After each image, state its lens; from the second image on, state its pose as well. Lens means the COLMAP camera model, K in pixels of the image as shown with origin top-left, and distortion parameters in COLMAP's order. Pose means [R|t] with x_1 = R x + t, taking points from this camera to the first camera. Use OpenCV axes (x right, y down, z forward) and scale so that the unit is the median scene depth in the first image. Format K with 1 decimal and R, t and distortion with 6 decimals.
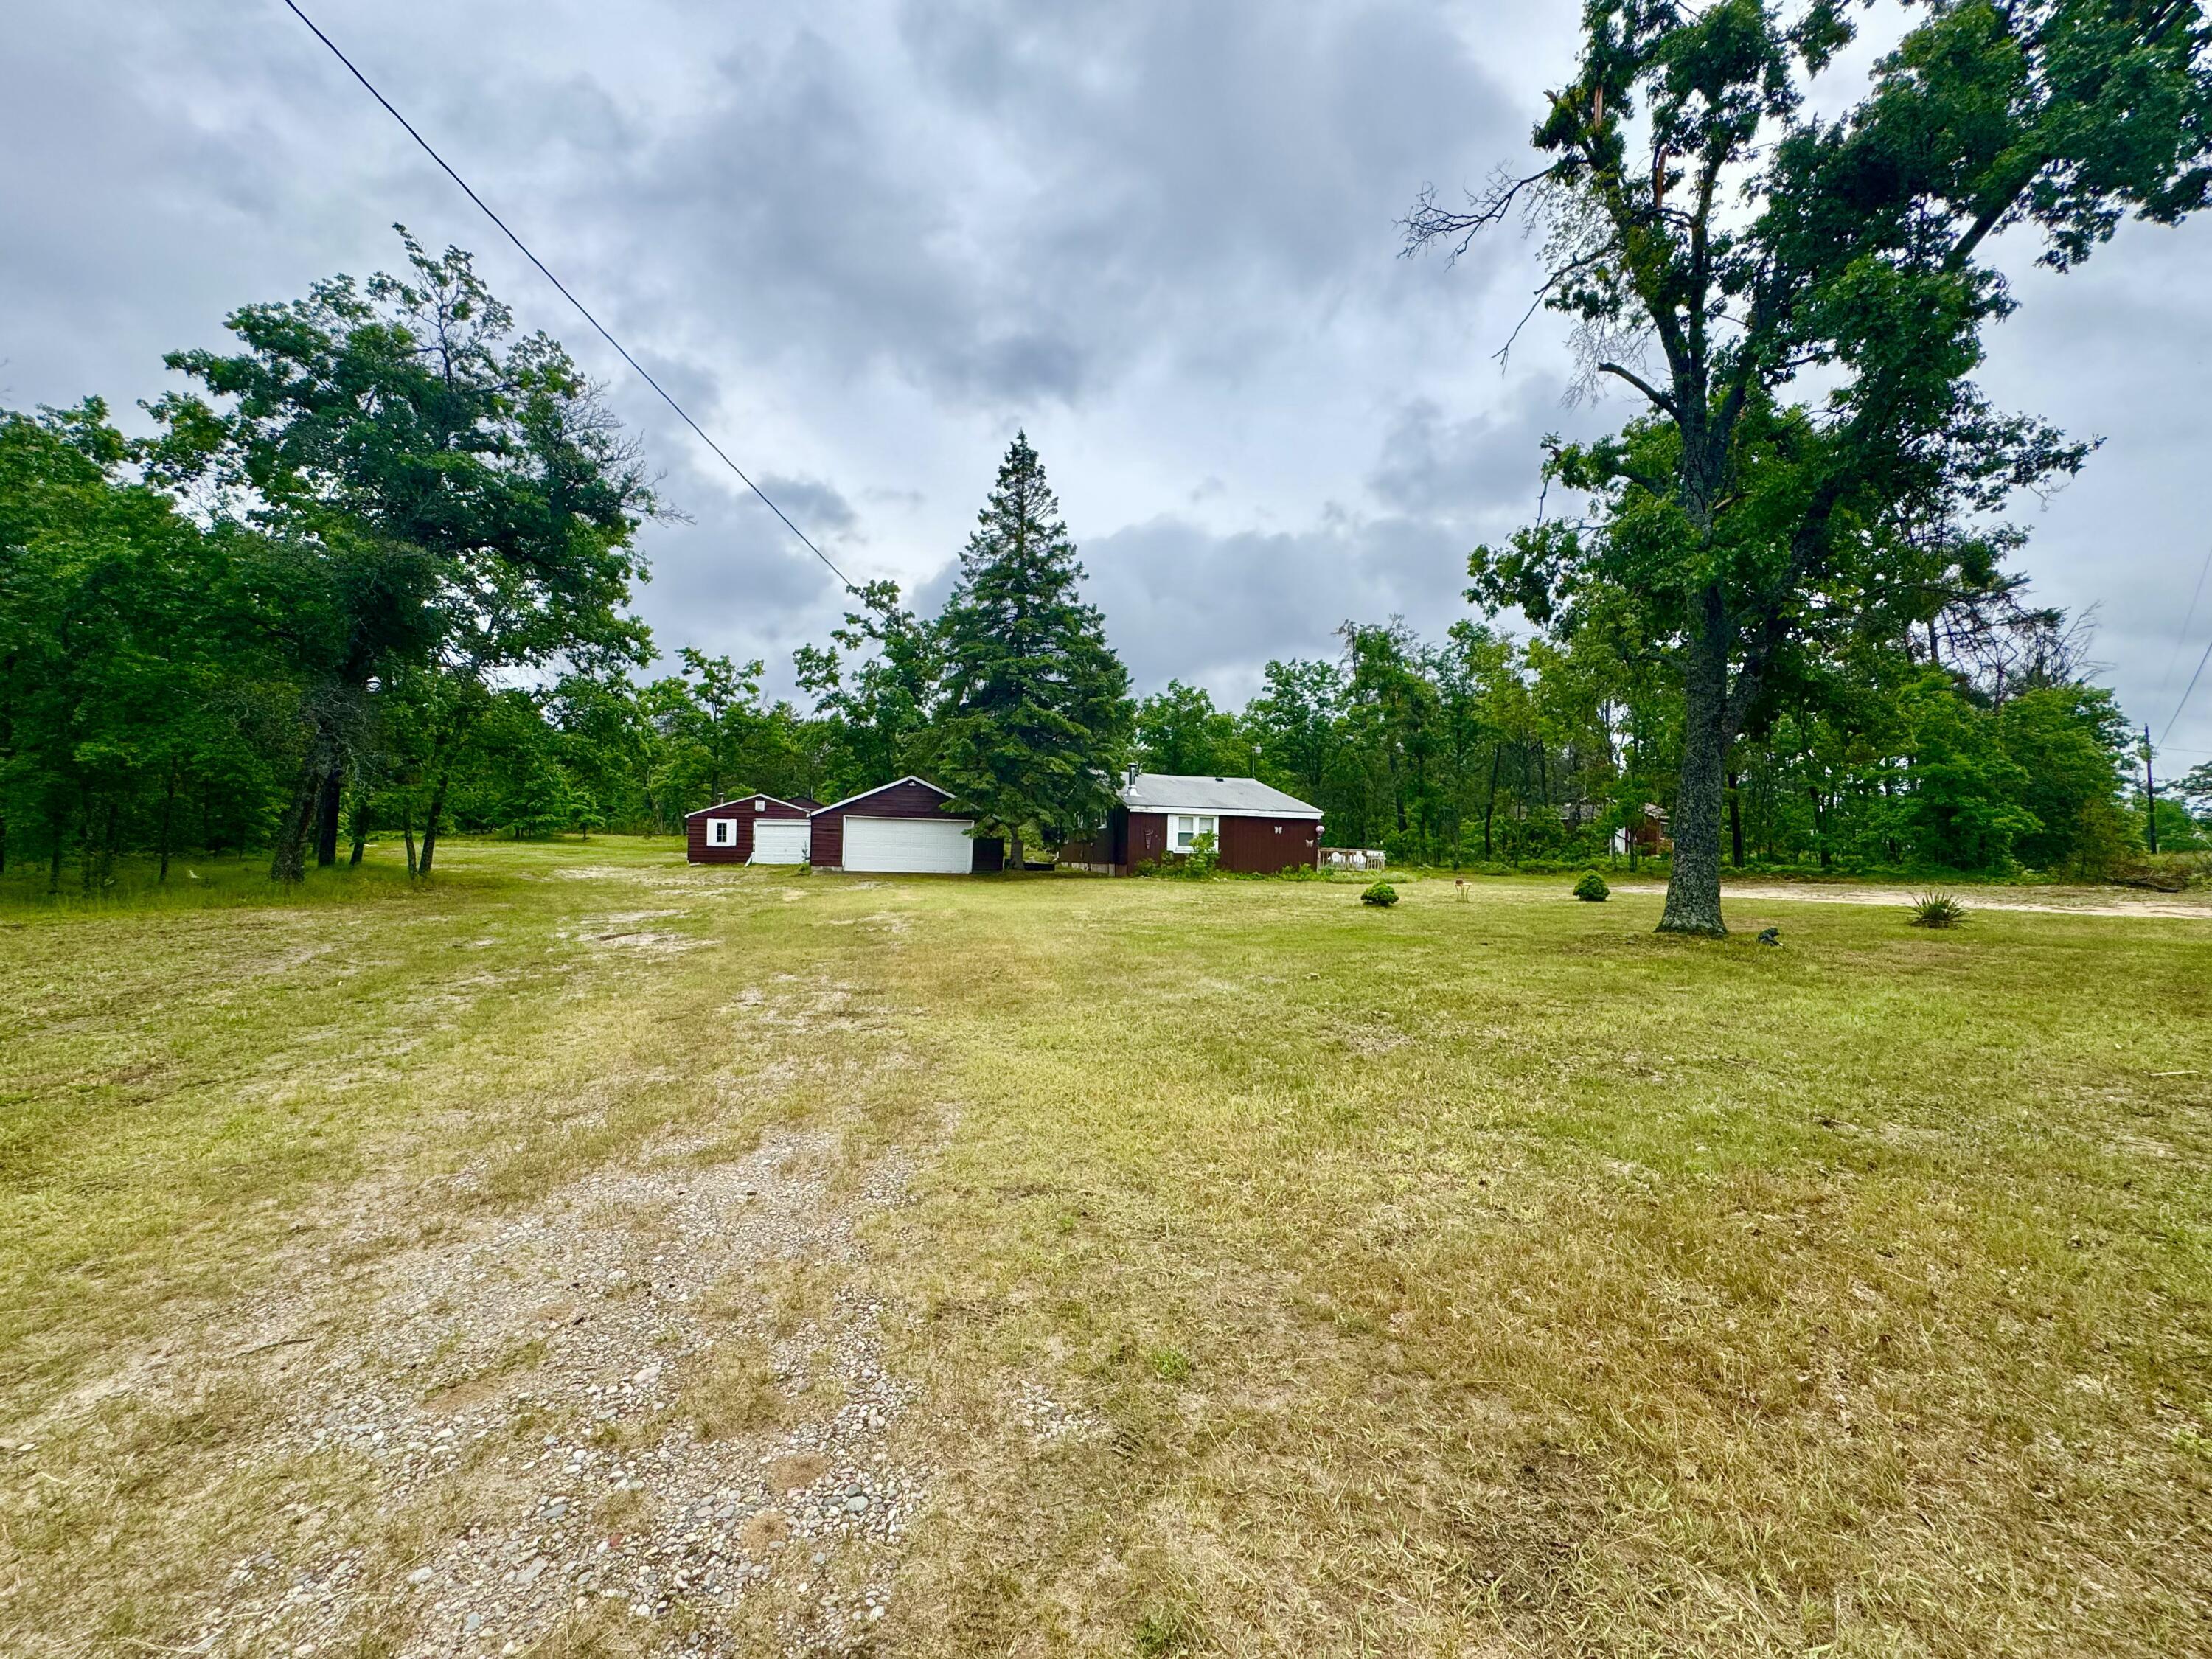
lens RADIAL K [[901.9, 0, 1117.6], [0, 901.9, 832.4], [0, 0, 1]] dist [-0.008131, 0.003673]
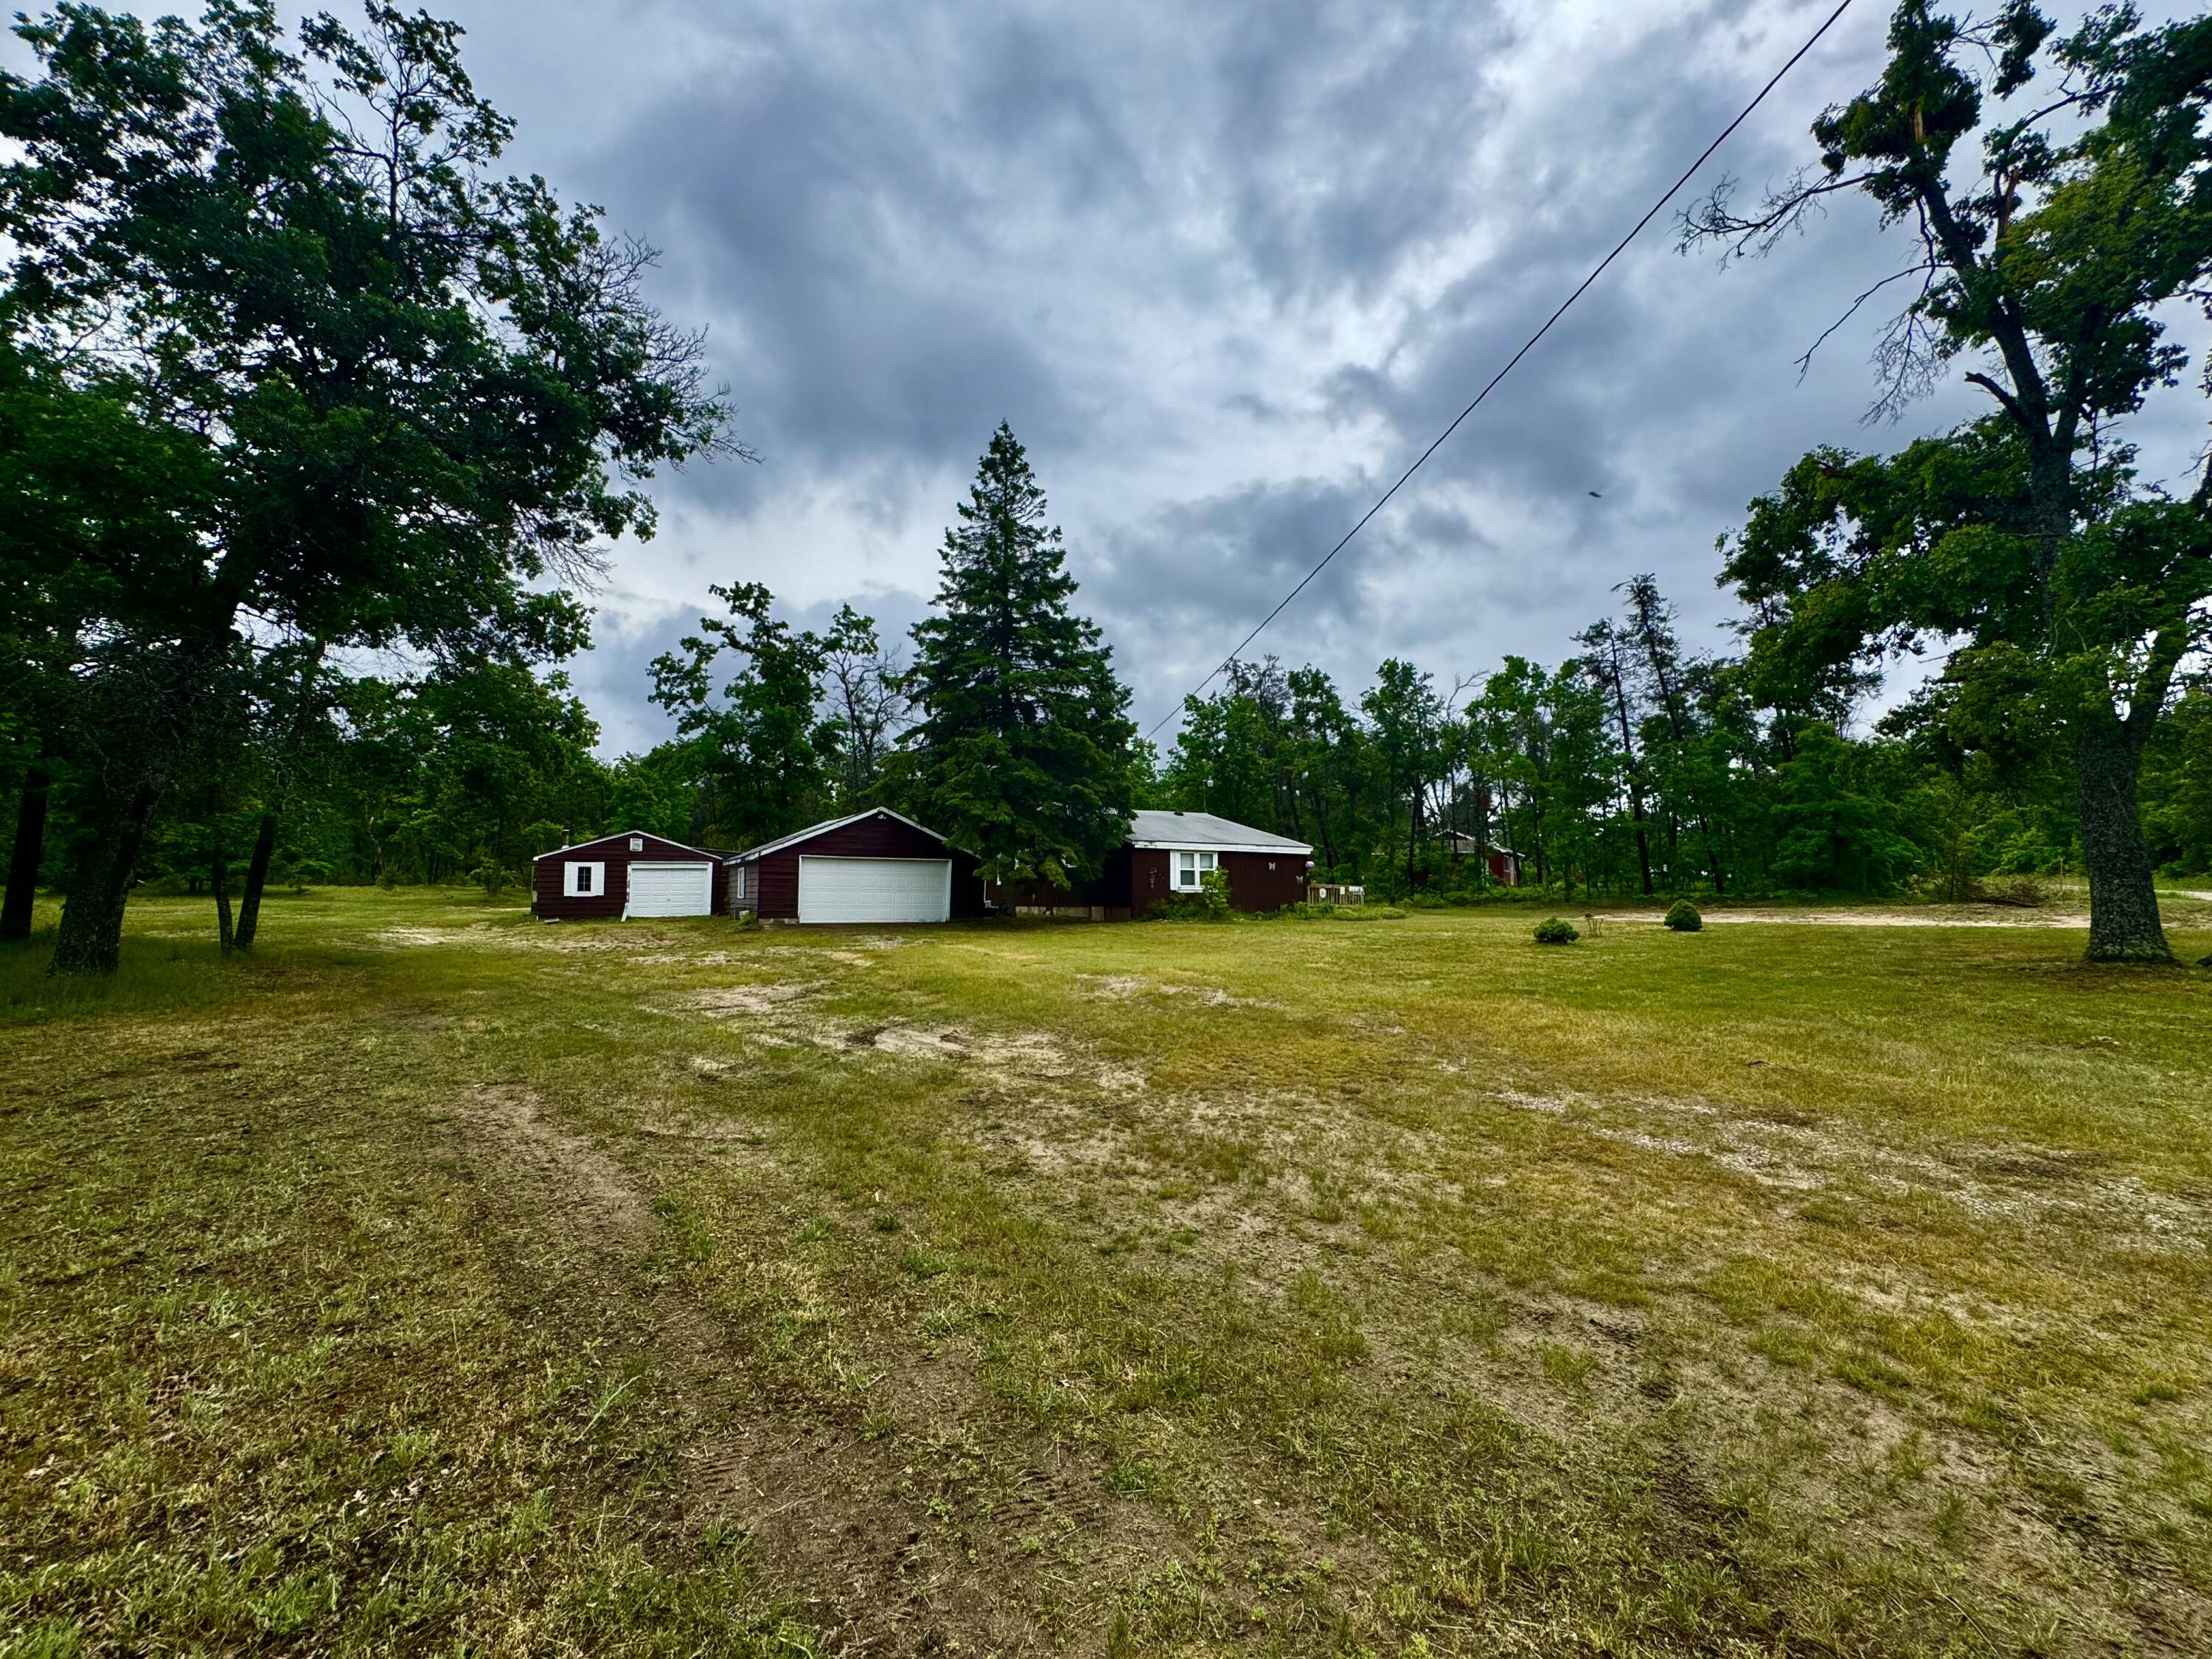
lens RADIAL K [[892.3, 0, 1112.6], [0, 892.3, 823.7], [0, 0, 1]] dist [-0.018546, 0.004404]
pose [[0.960542, 0.000946, 0.278132, -0.246252], [0.015170, 0.998327, -0.055787, 0.002488], [-0.277720, 0.057805, 0.958921, 0.146830]]
